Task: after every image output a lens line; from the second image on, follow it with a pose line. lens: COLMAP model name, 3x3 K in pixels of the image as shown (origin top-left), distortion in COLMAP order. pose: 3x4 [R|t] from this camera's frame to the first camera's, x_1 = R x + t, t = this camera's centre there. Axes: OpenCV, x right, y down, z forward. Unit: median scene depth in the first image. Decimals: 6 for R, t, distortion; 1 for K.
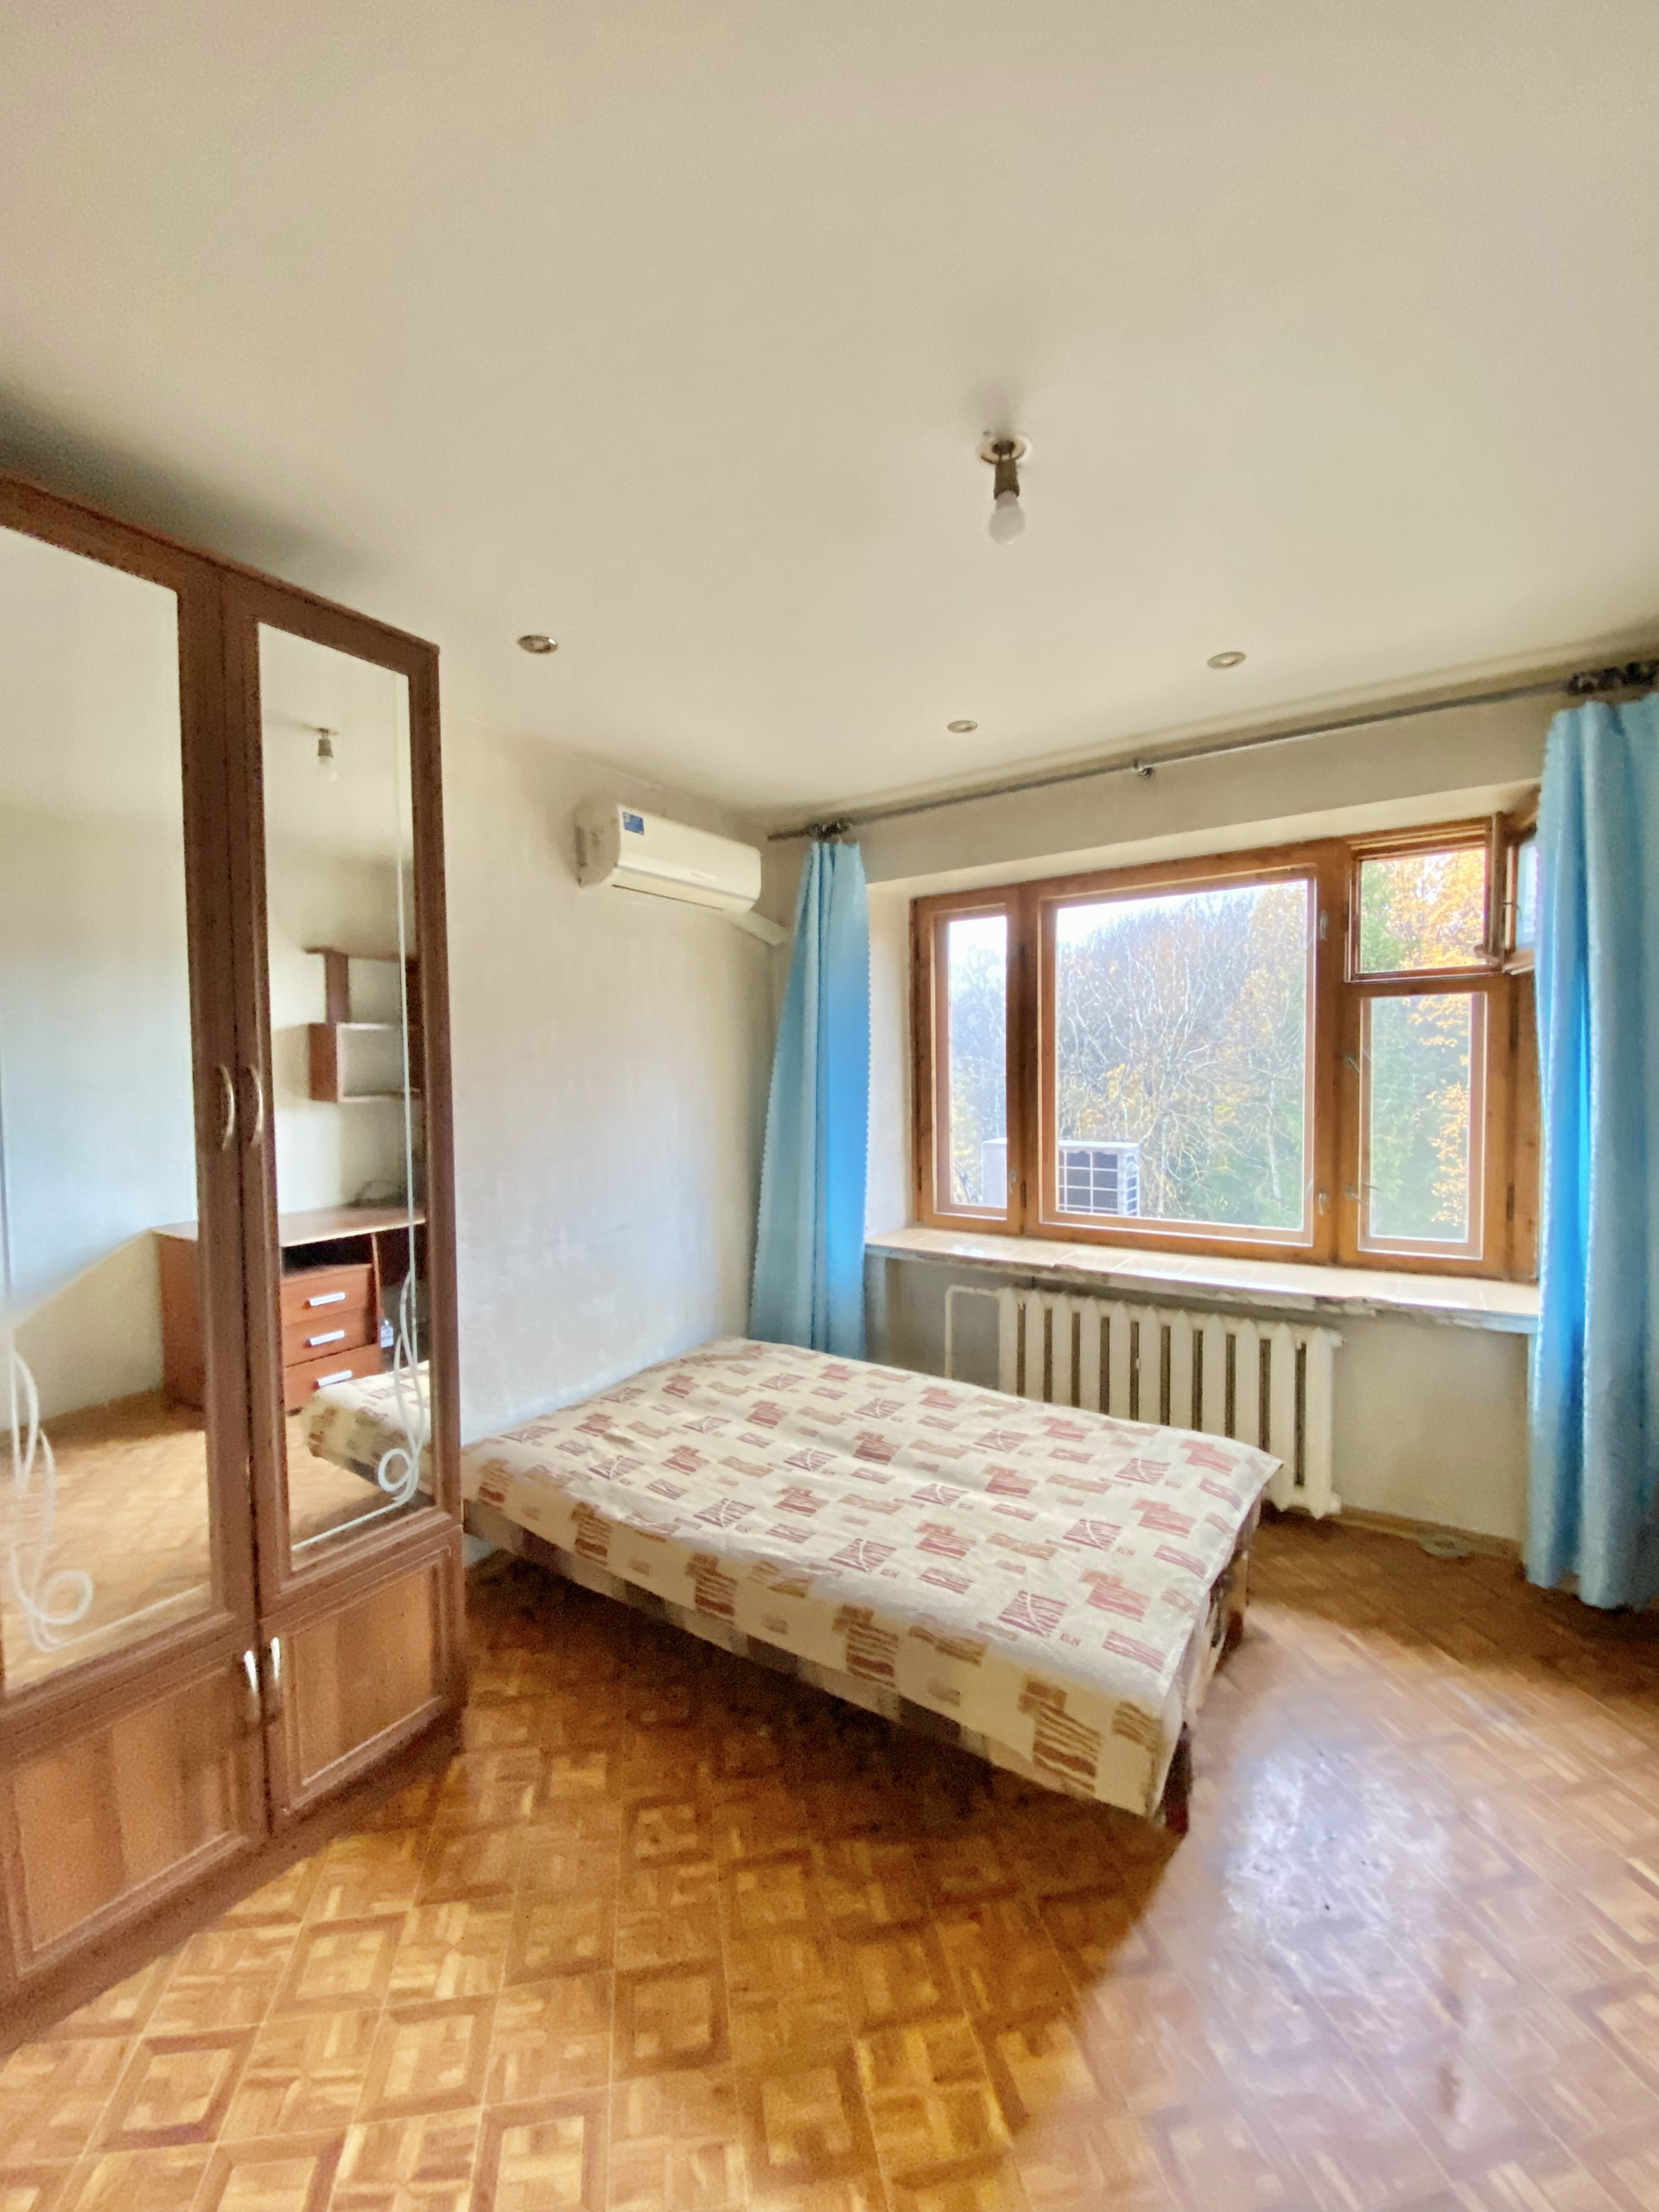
lens RADIAL K [[936.5, 0, 829.5], [0, 936.5, 1106.0], [0, 0, 1]] dist [0.052724, -0.021485]
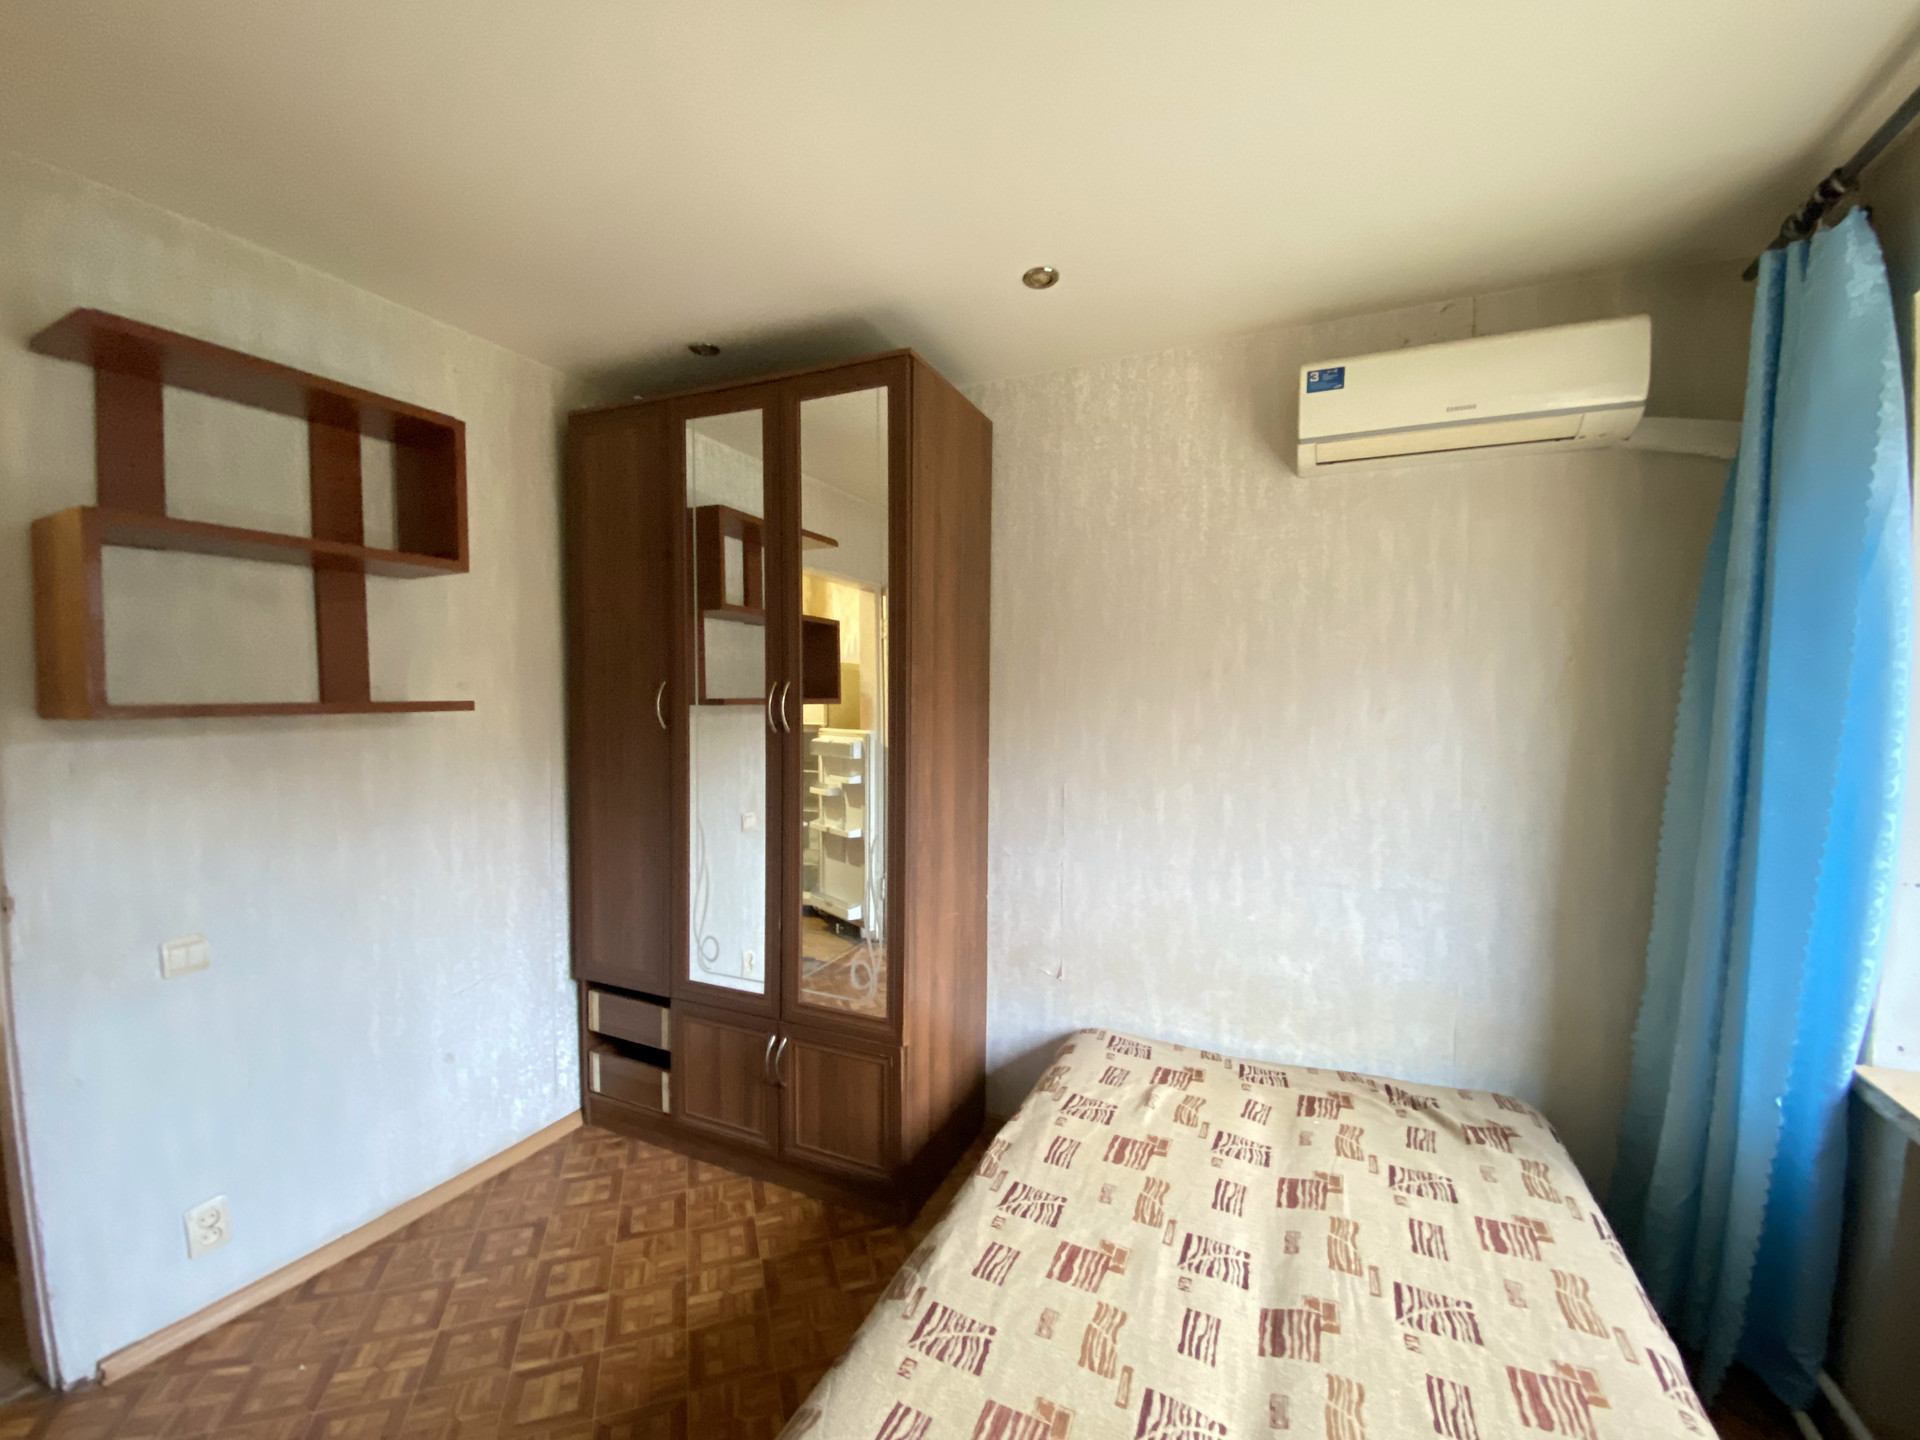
lens RADIAL K [[812.8, 0, 960.0], [0, 812.8, 720.0], [0, 0, 1]] dist [0.052724, -0.021485]
pose [[0.144292, 0.053076, -0.988111, 0.506155], [-0.048897, 0.997723, 0.046452, -0.035324], [0.988326, 0.041613, 0.146558, 0.680389]]
